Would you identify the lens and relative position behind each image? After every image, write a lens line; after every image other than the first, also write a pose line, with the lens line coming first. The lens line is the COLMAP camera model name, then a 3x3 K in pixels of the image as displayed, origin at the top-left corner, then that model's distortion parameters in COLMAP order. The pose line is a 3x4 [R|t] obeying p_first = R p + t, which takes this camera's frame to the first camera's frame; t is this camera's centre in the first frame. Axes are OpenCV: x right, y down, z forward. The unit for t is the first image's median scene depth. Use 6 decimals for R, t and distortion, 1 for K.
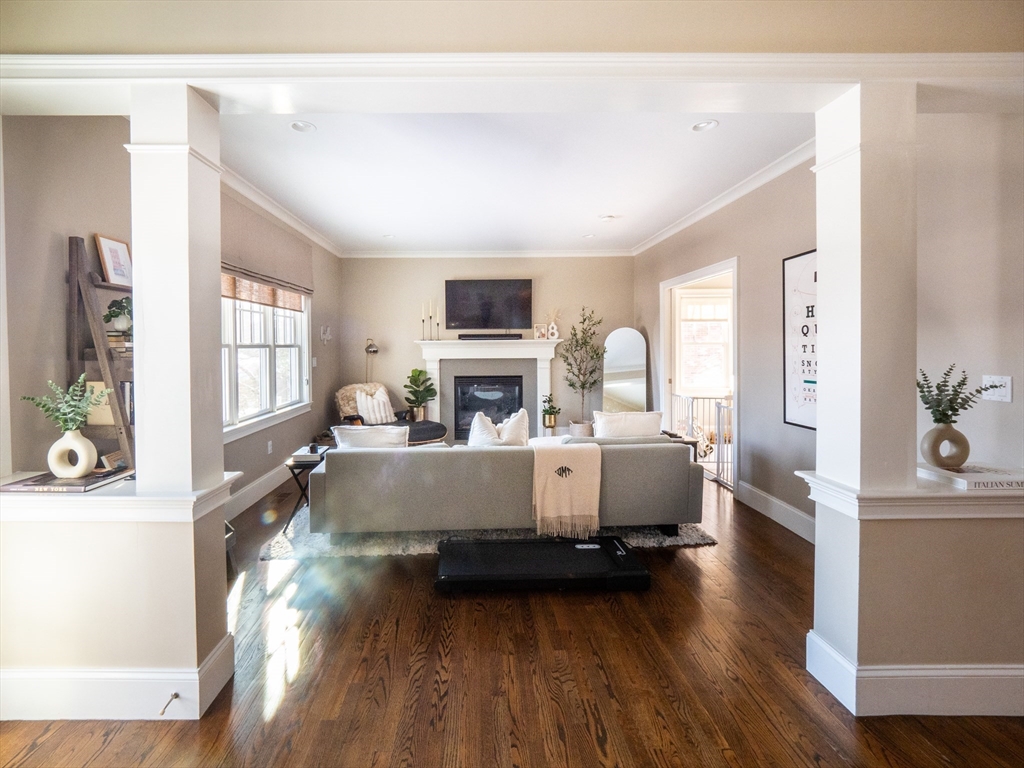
lens RADIAL K [[462.2, 0, 468.1], [0, 462.2, 350.7], [0, 0, 1]] dist [-0.000536, -0.000802]
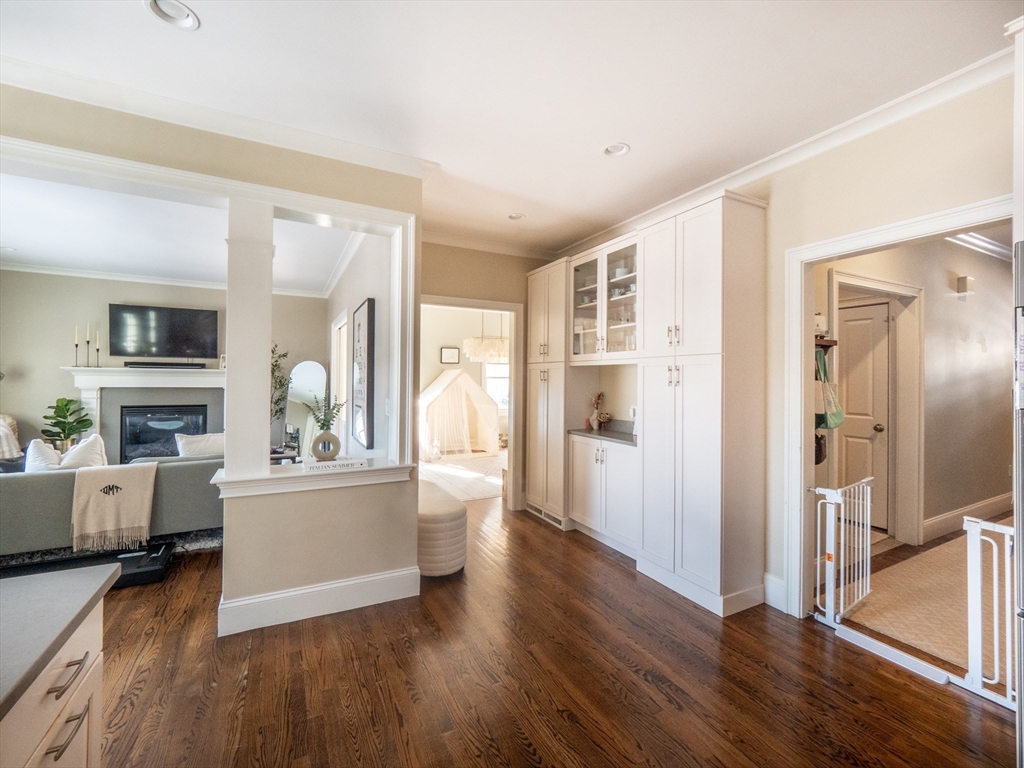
lens RADIAL K [[437.5, 0, 506.7], [0, 437.5, 379.1], [0, 0, 1]] dist [-0.007095, 0.000224]
pose [[0.886544, 0.018112, 0.462290, 0.263156], [-0.013654, 0.999822, -0.012989, 0.001534], [-0.462443, 0.005203, 0.886634, -0.158685]]
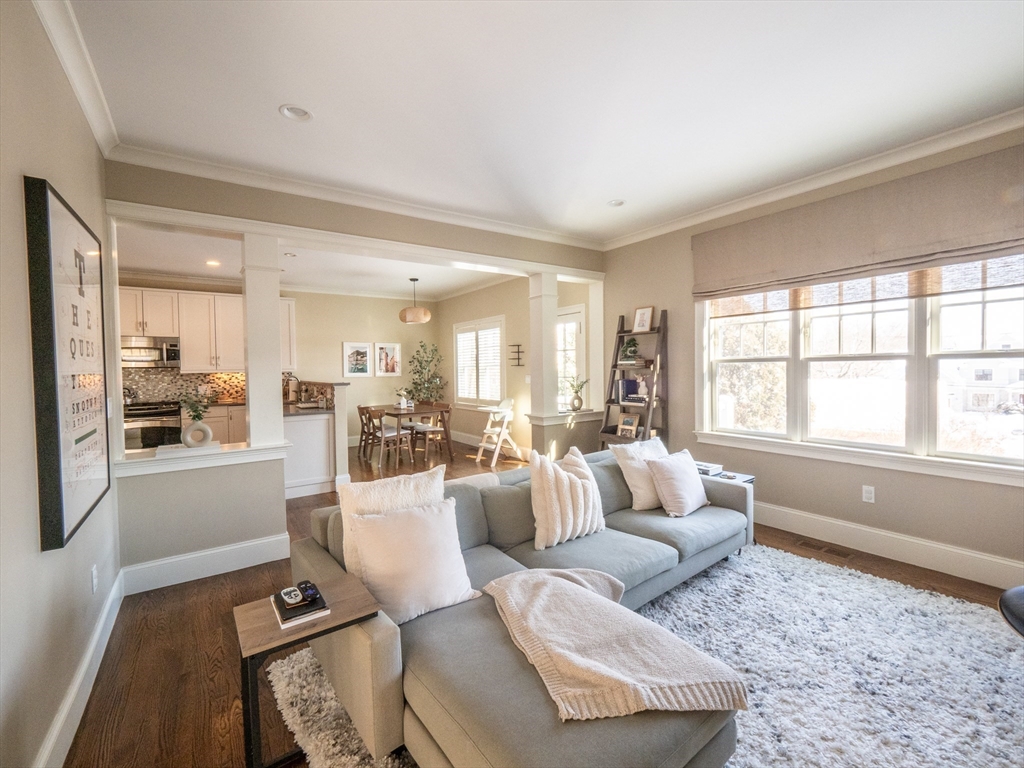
lens RADIAL K [[437.5, 0, 508.1], [0, 437.5, 378.6], [0, 0, 1]] dist [-0.007095, 0.000224]
pose [[-0.818320, 0.034772, -0.573710, 0.298398], [0.017463, 0.999212, 0.035653, -0.007558], [0.574498, 0.019157, -0.818282, 0.832407]]
